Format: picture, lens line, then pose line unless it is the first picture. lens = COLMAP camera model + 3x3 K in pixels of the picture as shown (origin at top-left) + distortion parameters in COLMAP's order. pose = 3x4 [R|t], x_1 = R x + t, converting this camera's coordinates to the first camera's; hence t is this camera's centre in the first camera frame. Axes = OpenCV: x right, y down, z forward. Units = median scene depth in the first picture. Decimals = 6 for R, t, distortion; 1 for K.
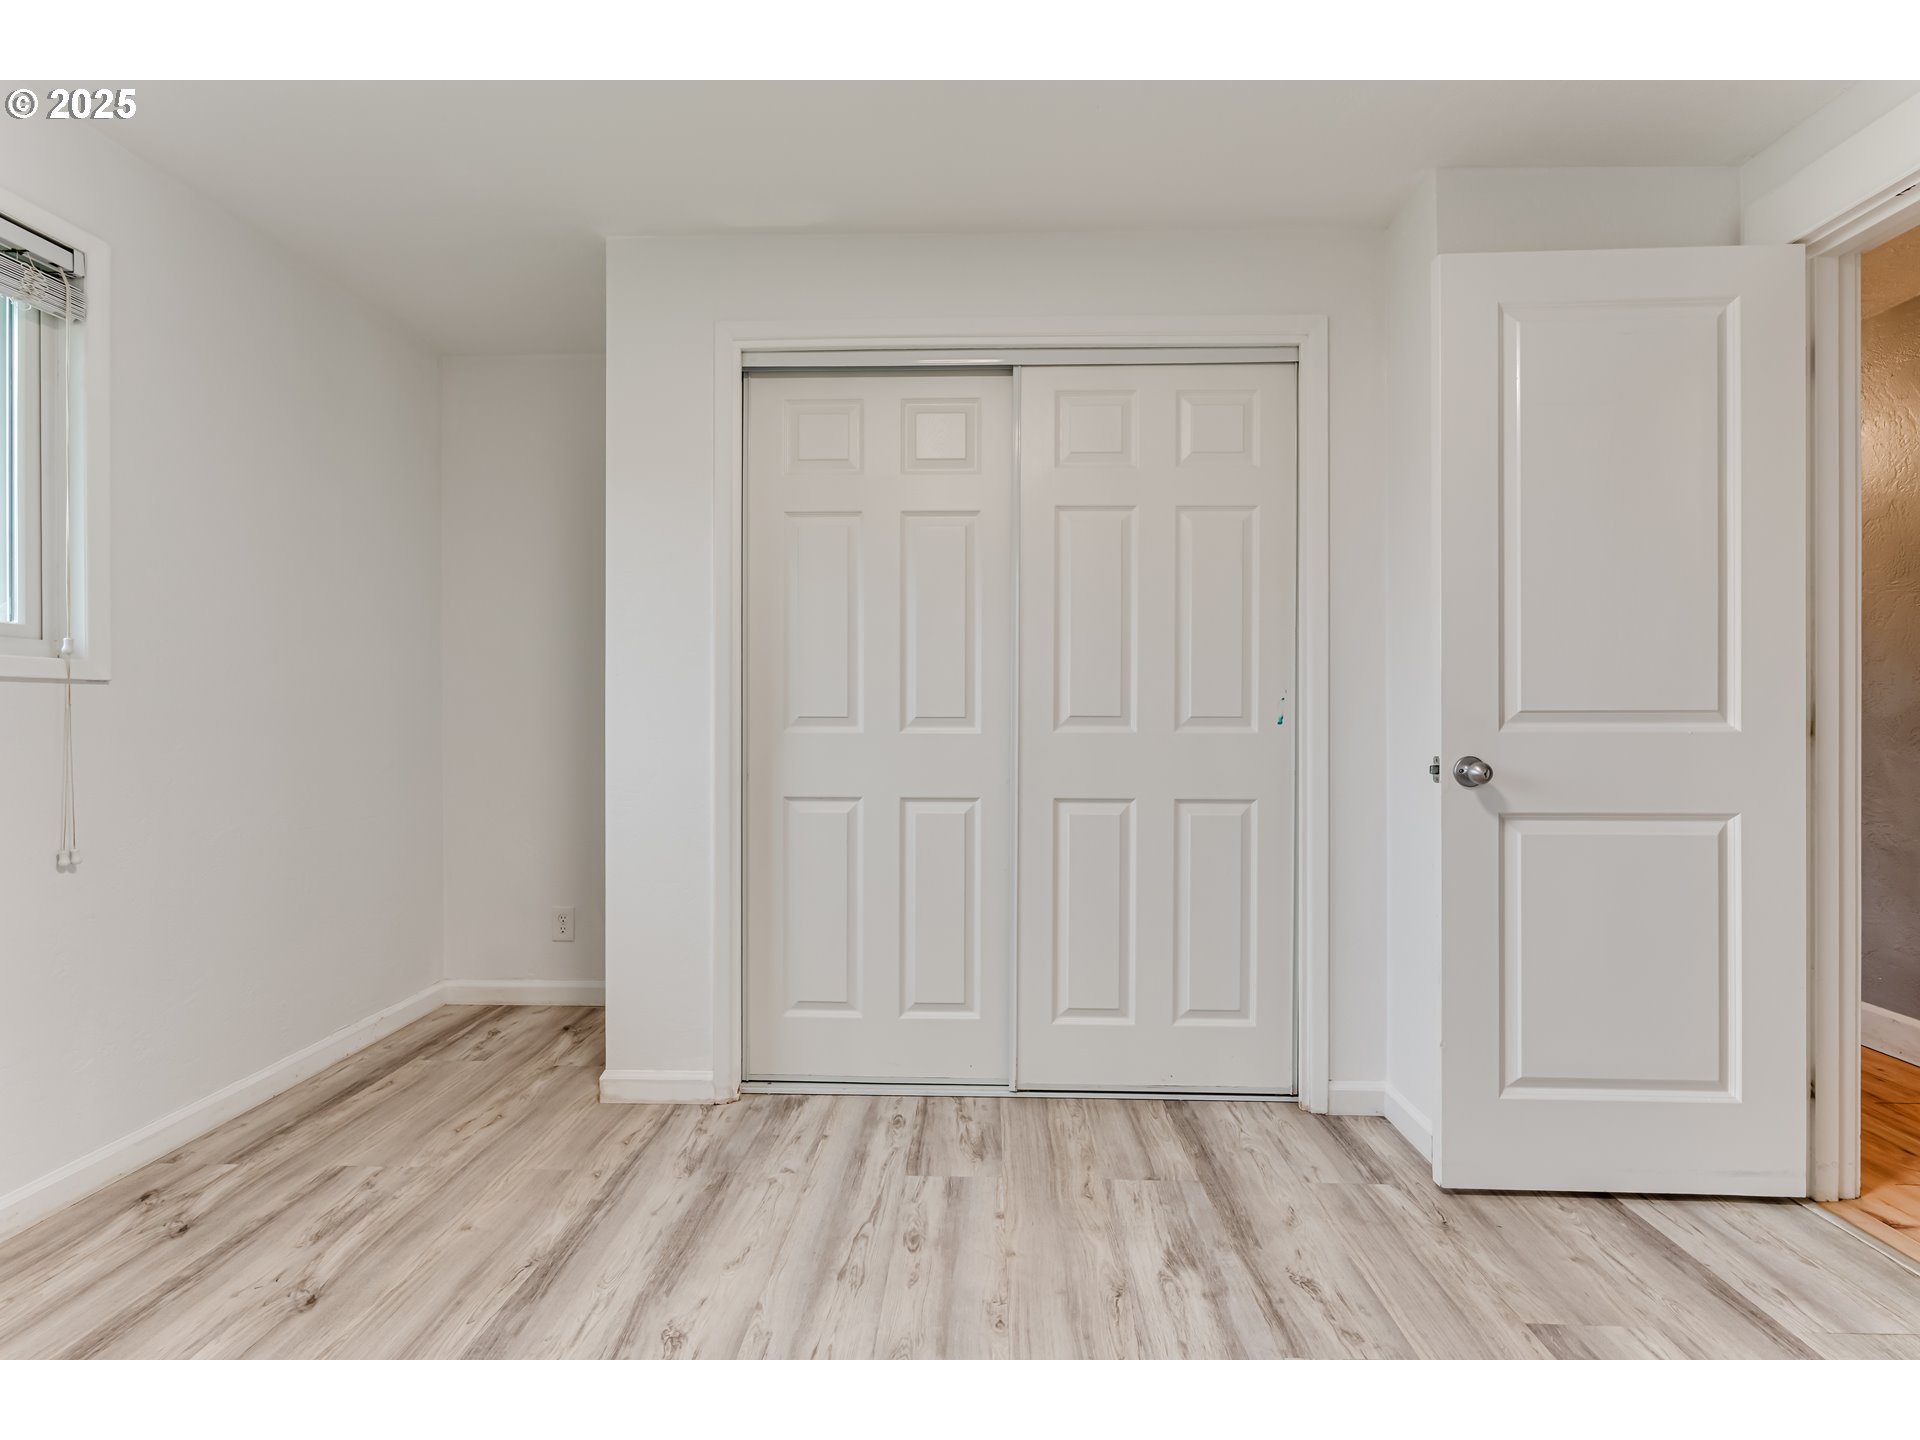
lens RADIAL K [[873.7, 0, 958.7], [0, 873.7, 713.4], [0, 0, 1]] dist [-0.004095, 0.000677]
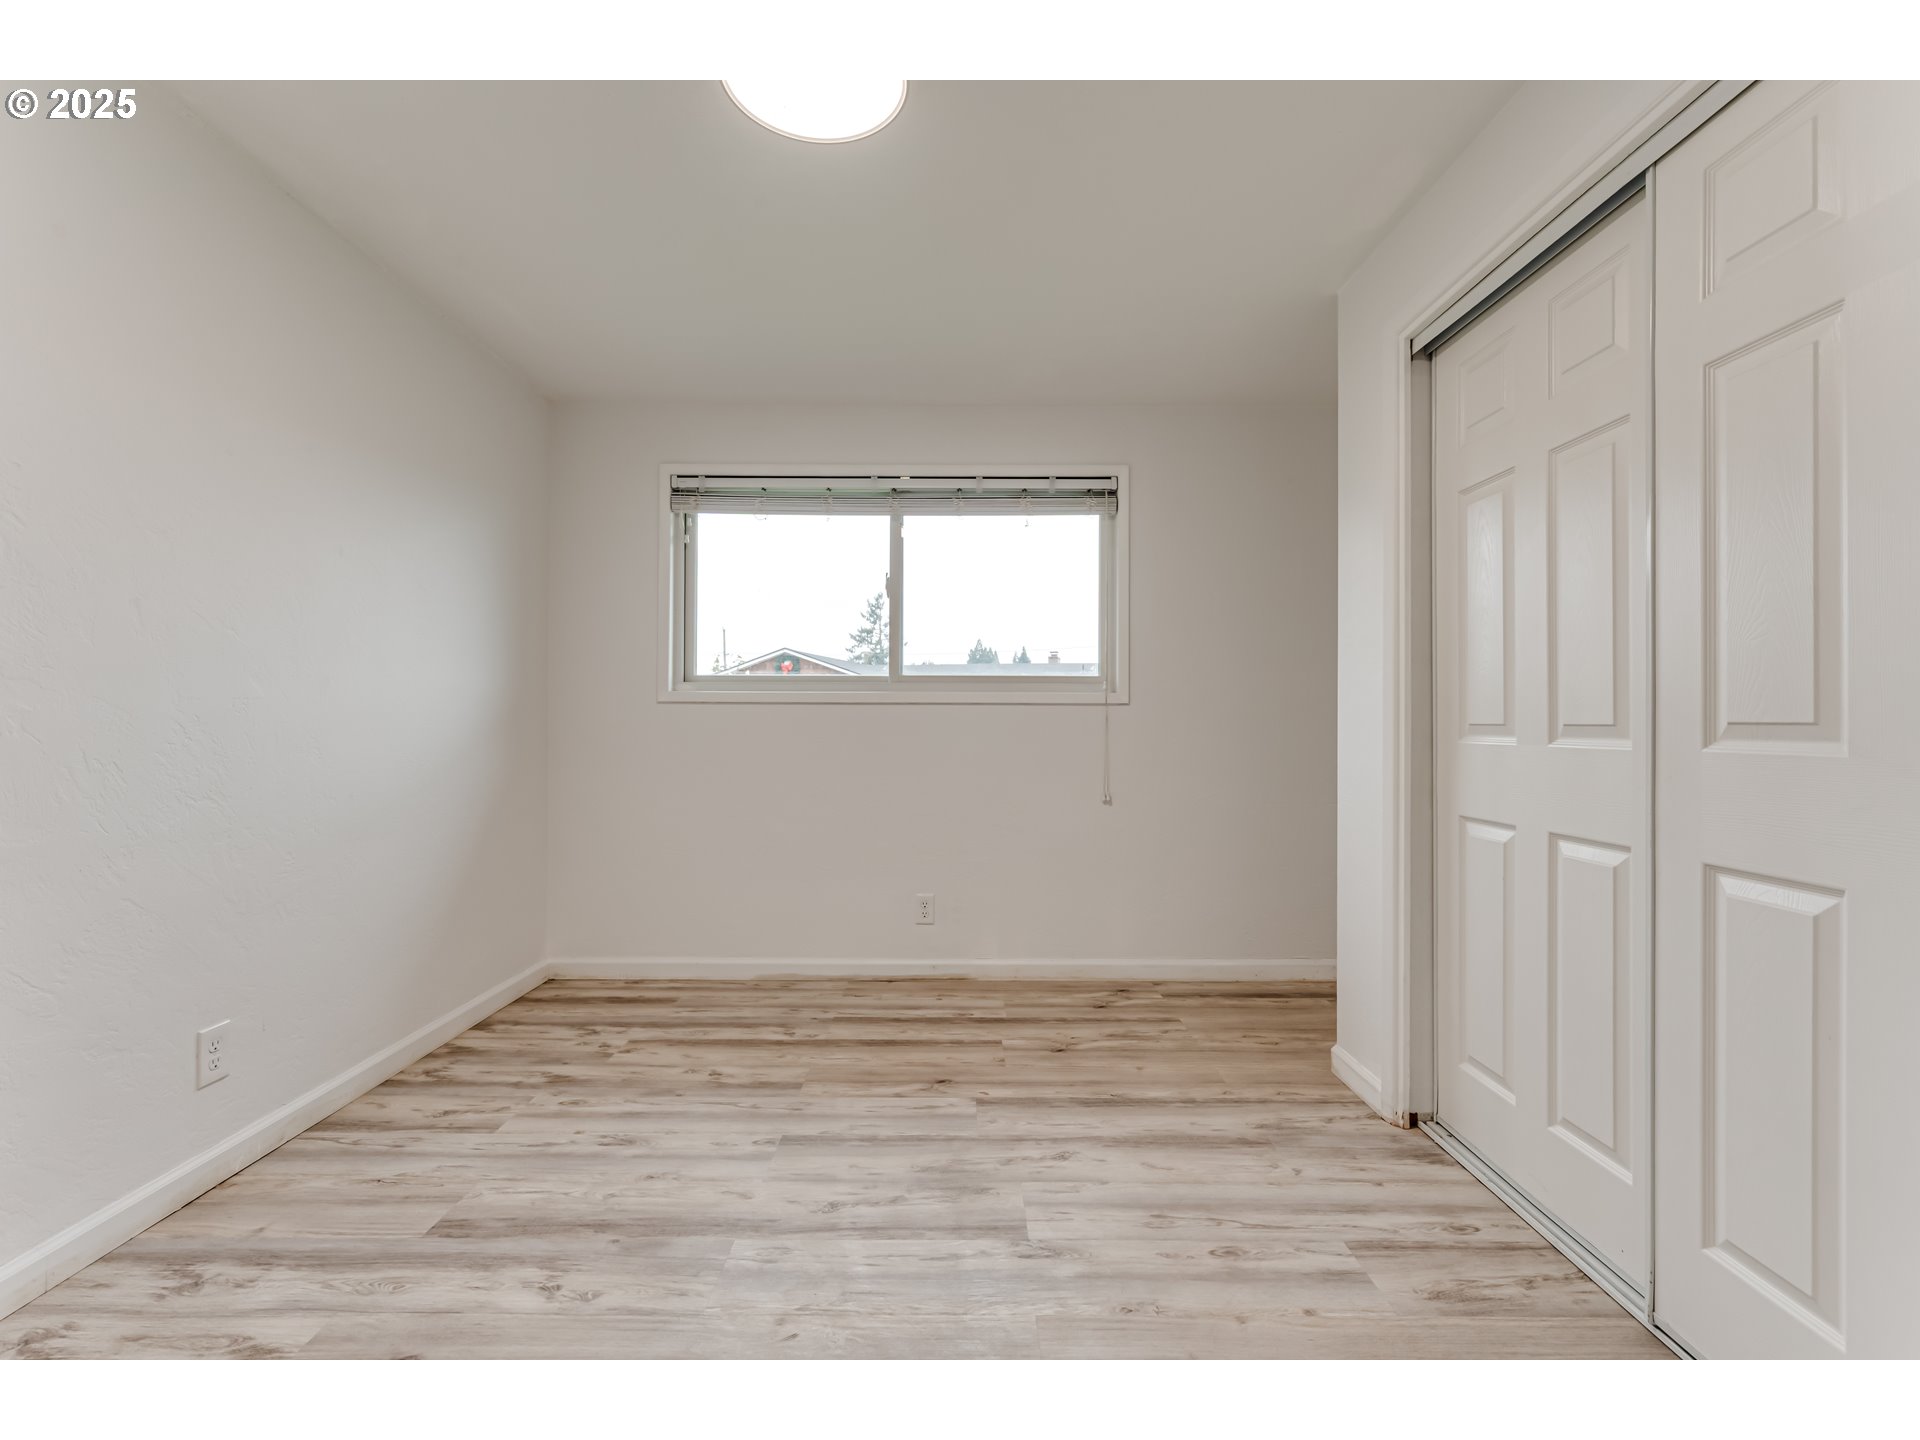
lens RADIAL K [[873.7, 0, 958.7], [0, 873.7, 713.4], [0, 0, 1]] dist [-0.004095, 0.000677]
pose [[0.023153, -0.011796, -0.999662, 0.768353], [-0.001652, 0.999929, -0.011837, 0.004776], [0.999731, 0.001925, 0.023132, 0.550812]]
